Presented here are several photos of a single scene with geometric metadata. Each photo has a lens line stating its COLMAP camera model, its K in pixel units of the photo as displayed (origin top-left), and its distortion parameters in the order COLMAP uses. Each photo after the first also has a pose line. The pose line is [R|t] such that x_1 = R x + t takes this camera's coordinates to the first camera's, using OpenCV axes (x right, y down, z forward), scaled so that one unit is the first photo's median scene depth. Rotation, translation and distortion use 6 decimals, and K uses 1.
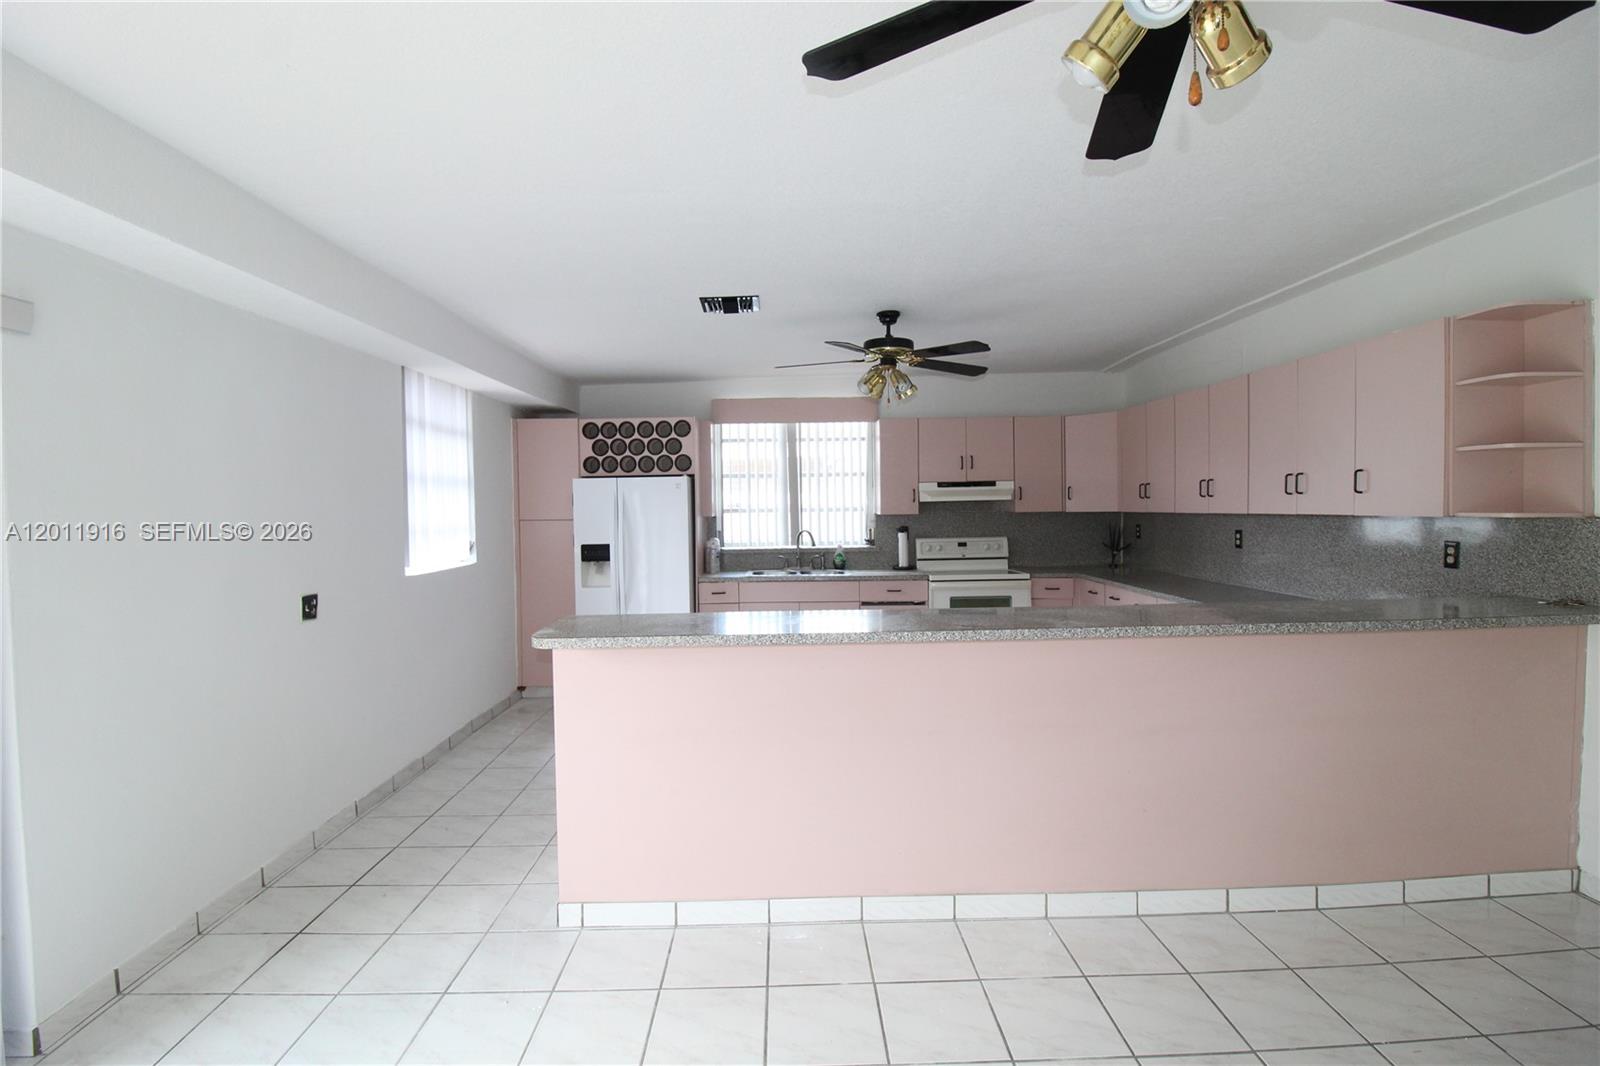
lens RADIAL K [[741.7, 0, 798.9], [0, 741.7, 525.0], [0, 0, 1]] dist [0.005077, -0.015991]
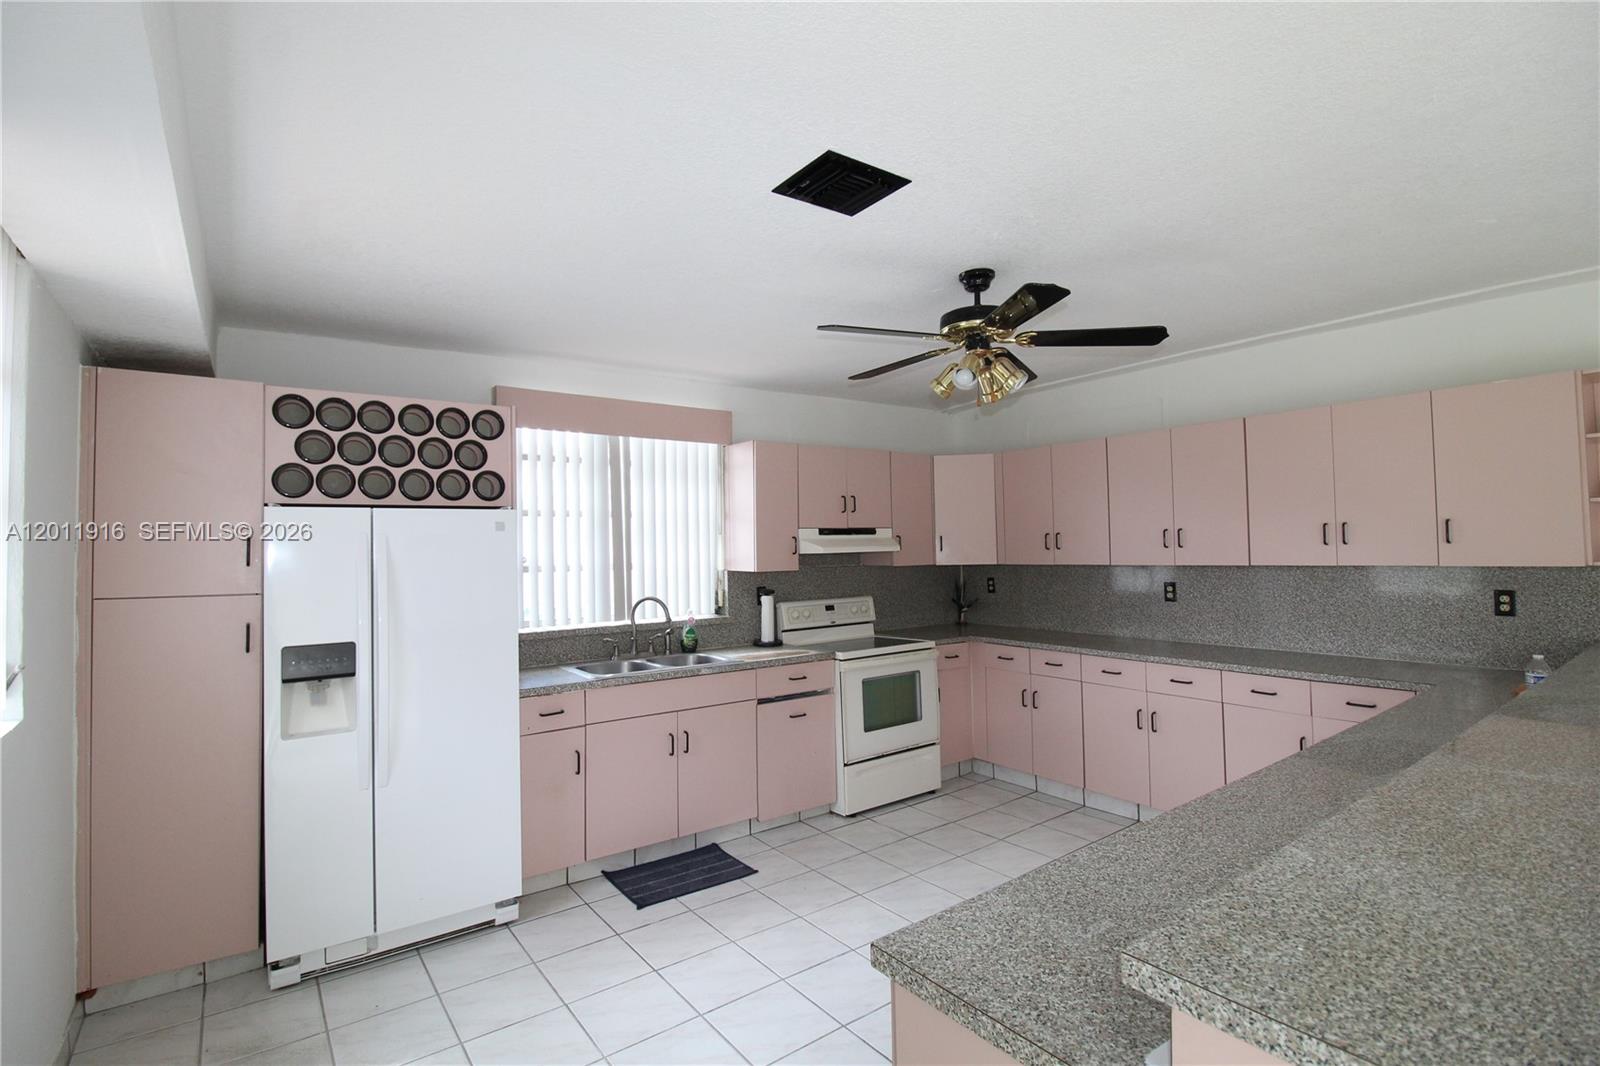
lens RADIAL K [[741.7, 0, 798.9], [0, 741.7, 525.0], [0, 0, 1]] dist [0.005077, -0.015991]
pose [[0.810844, 0.019417, 0.584940, -0.293315], [0.021388, 0.997799, -0.062770, -0.014072], [-0.584871, 0.063408, 0.808644, 0.411719]]
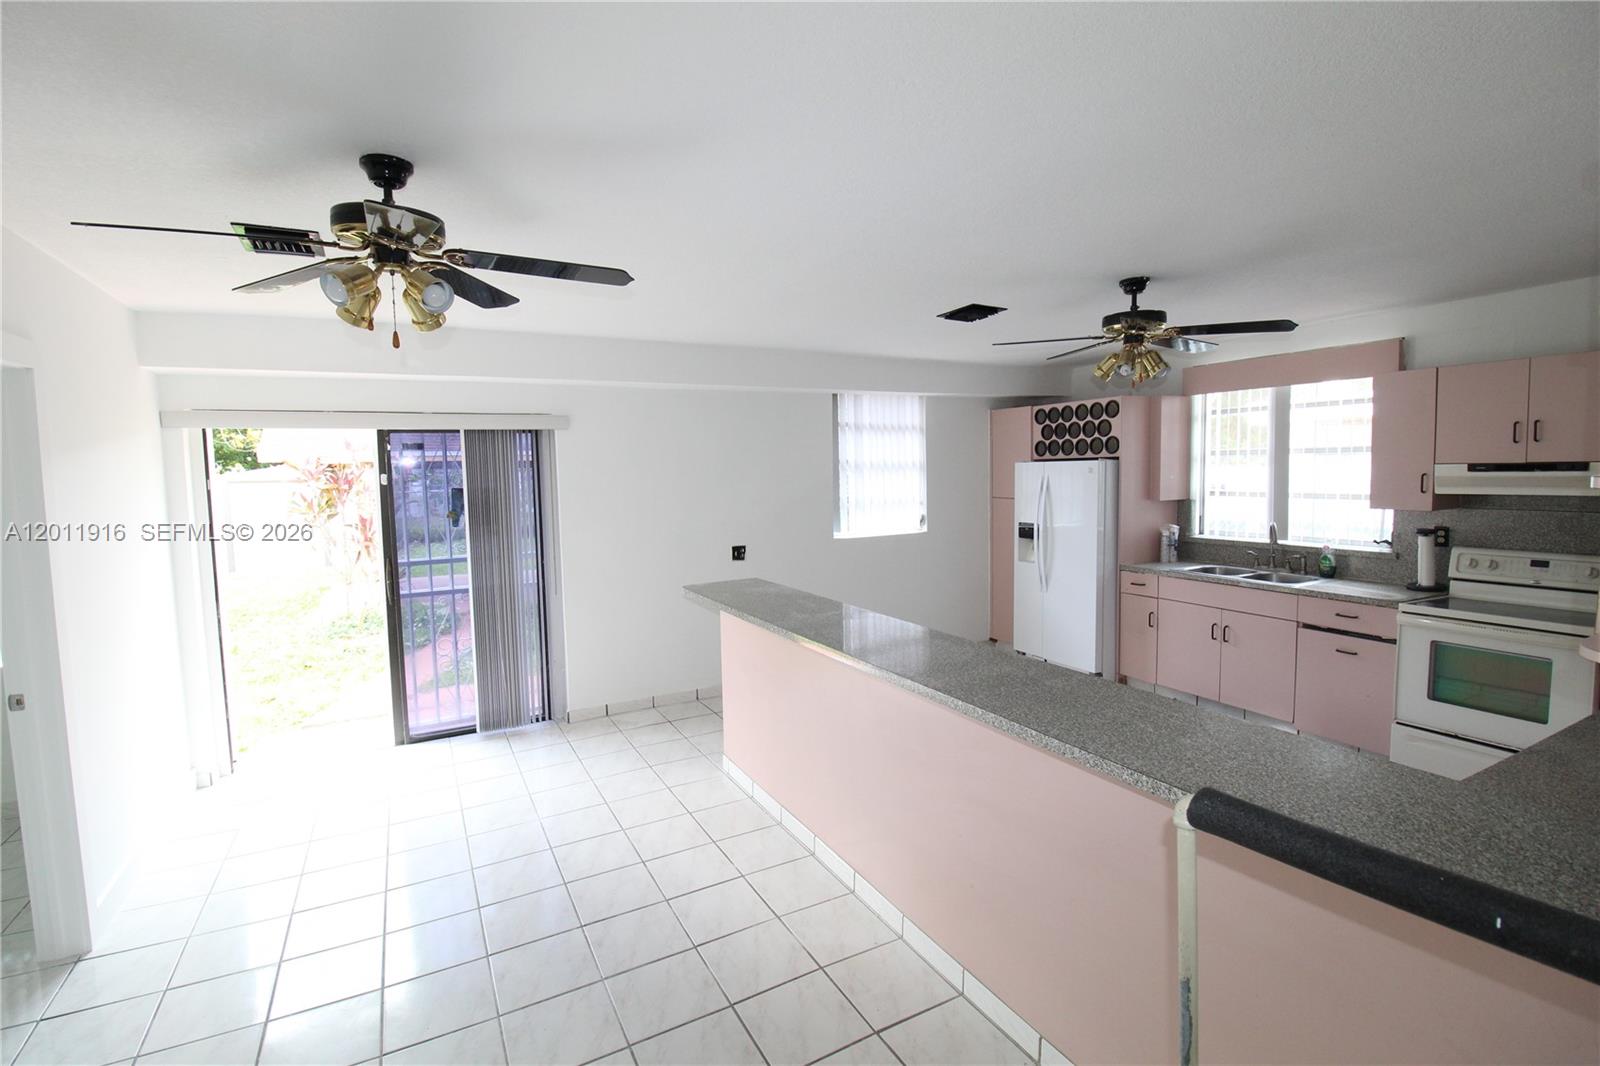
lens RADIAL K [[741.7, 0, 798.9], [0, 741.7, 525.0], [0, 0, 1]] dist [0.005077, -0.015991]
pose [[0.454341, 0.073445, -0.887795, 0.521102], [-0.011915, 0.997007, 0.076383, -0.048791], [0.890748, -0.024126, 0.453857, 0.198678]]
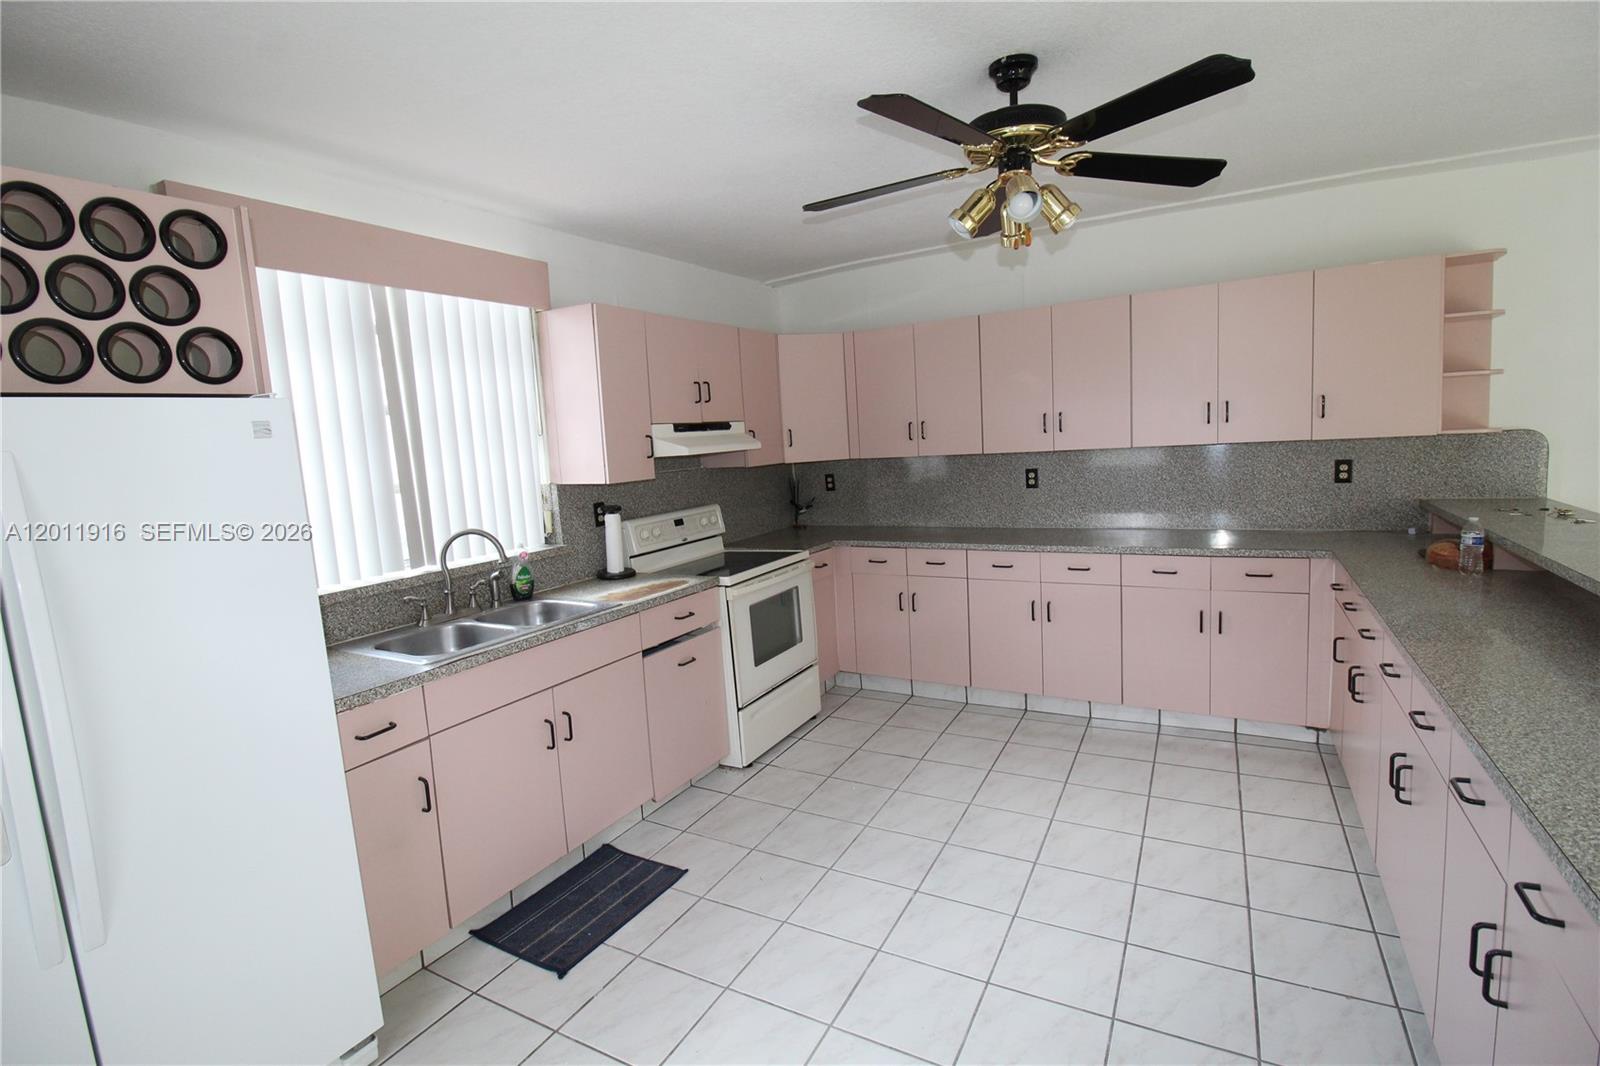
lens RADIAL K [[741.7, 0, 798.9], [0, 741.7, 525.0], [0, 0, 1]] dist [0.005077, -0.015991]
pose [[0.499987, -0.117531, 0.858020, -0.302349], [0.073380, 0.992935, 0.093252, -0.025834], [-0.862918, 0.016337, 0.505079, 0.642146]]
